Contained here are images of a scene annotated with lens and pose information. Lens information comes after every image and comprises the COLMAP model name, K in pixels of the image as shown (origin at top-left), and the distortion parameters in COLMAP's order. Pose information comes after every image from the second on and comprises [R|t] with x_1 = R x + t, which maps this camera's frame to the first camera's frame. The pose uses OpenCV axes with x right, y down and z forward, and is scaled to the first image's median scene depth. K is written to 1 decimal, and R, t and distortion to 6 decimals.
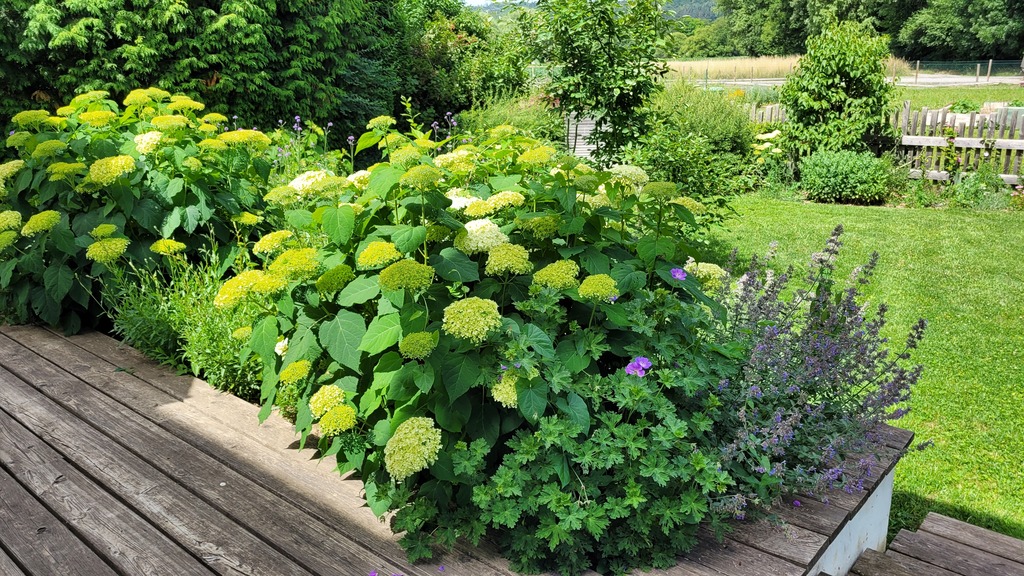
lens RADIAL K [[771.9, 0, 512.0], [0, 771.9, 288.0], [0, 0, 1]] dist [0.059833, -0.048216]
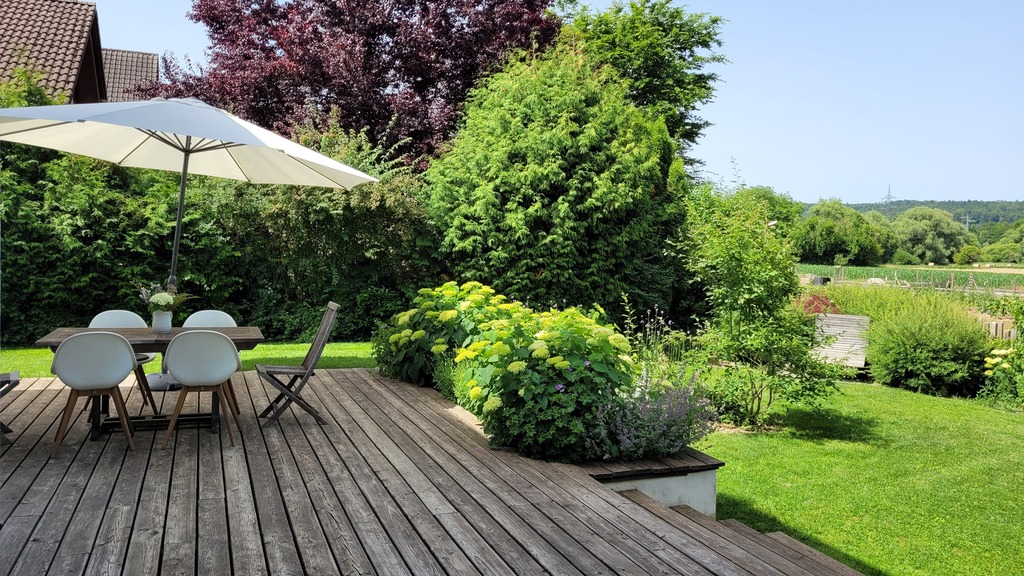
lens RADIAL K [[771.9, 0, 512.0], [0, 771.9, 288.0], [0, 0, 1]] dist [0.059833, -0.048216]
pose [[0.889077, 0.075120, -0.451551, 0.301397], [-0.178165, 0.965446, -0.190186, 0.075302], [0.421662, 0.249541, 0.871740, -0.412141]]
